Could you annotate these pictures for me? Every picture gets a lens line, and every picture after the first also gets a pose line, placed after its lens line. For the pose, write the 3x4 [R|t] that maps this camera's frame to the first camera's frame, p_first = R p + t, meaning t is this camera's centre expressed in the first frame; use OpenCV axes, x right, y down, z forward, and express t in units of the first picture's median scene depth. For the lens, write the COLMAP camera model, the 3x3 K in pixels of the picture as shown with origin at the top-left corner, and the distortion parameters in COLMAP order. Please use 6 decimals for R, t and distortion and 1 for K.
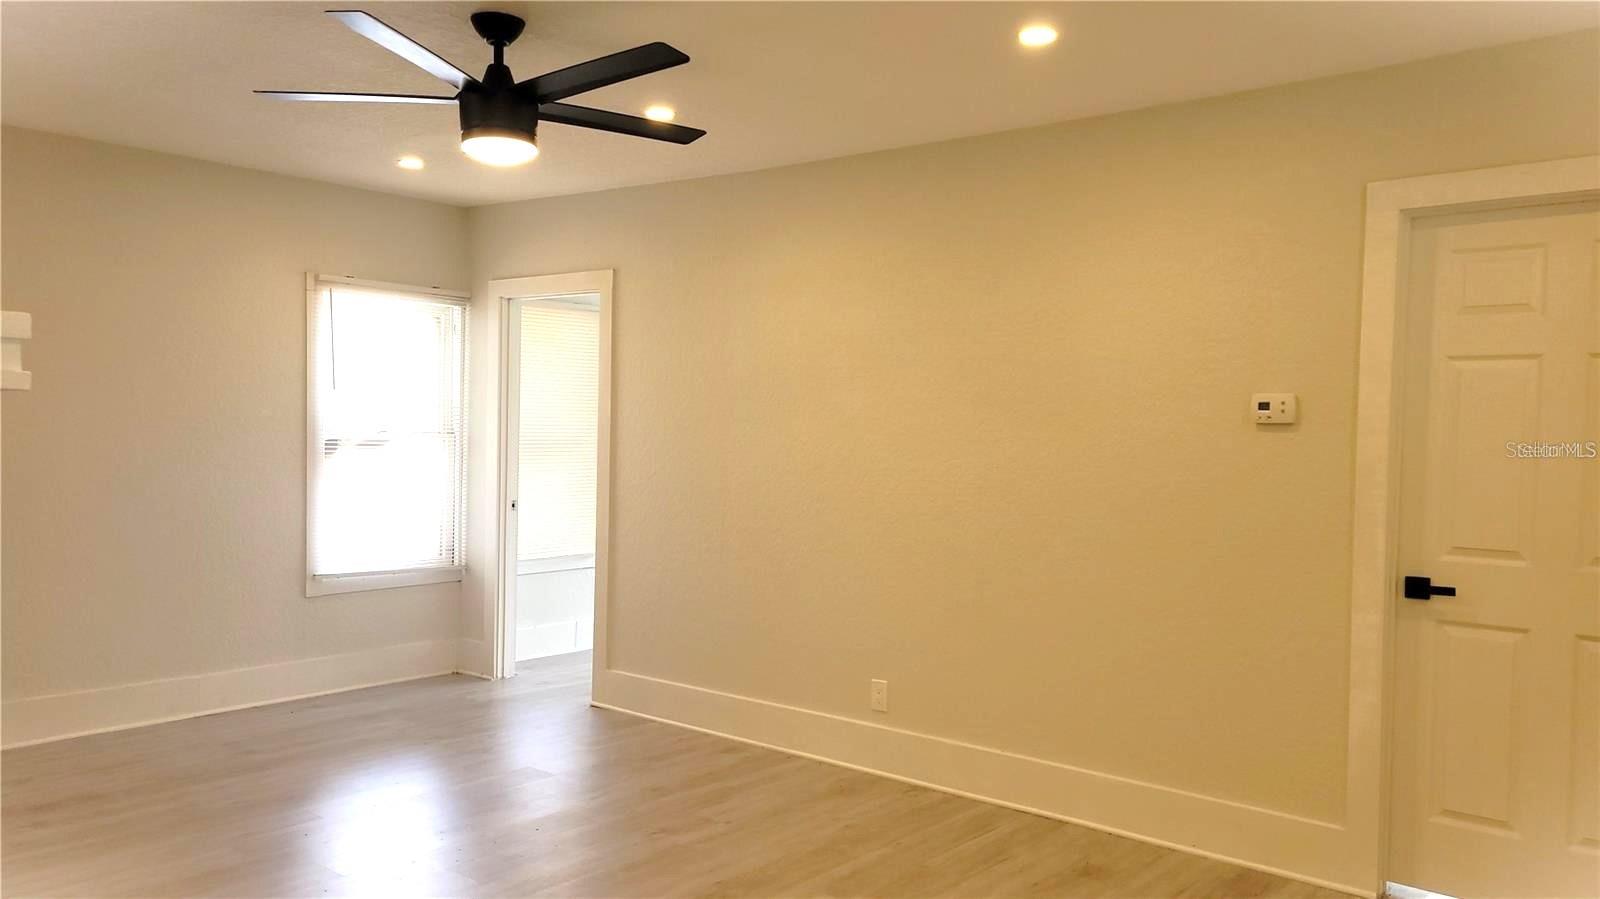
lens RADIAL K [[1203.4, 0, 791.1], [0, 1203.4, 461.5], [0, 0, 1]] dist [0.034686, 0.005037]
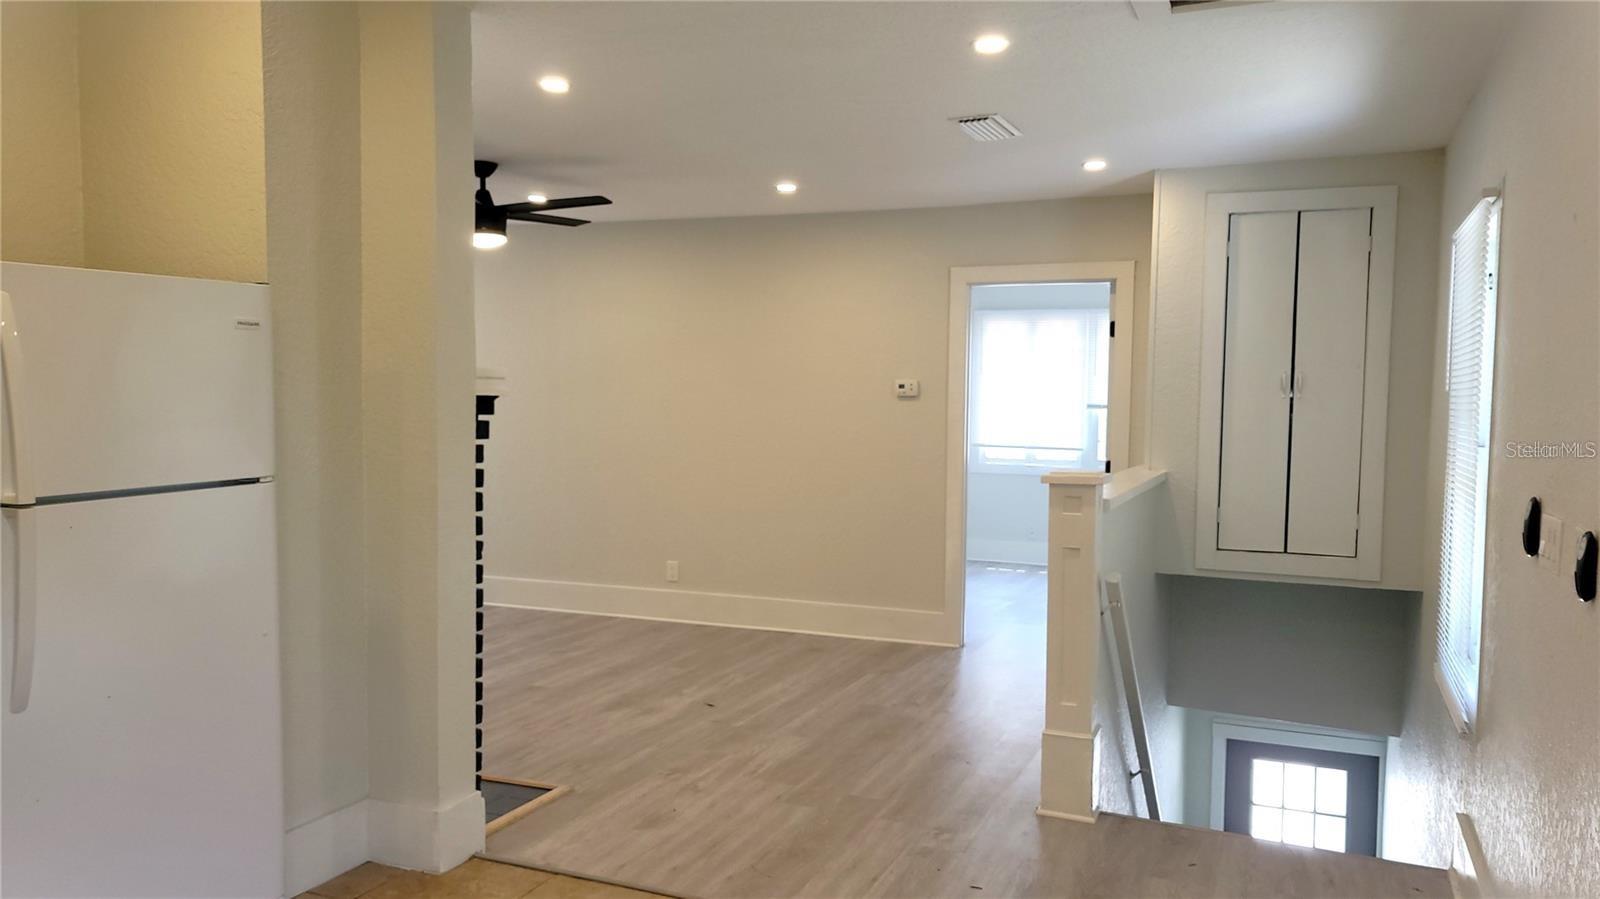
lens RADIAL K [[1203.4, 0, 803.1], [0, 1203.4, 449.0], [0, 0, 1]] dist [0.034686, 0.005037]
pose [[0.953079, -0.021094, 0.301987, -0.289294], [0.014758, 0.999621, 0.023247, 0.003366], [-0.302362, -0.017699, 0.953029, -0.658571]]
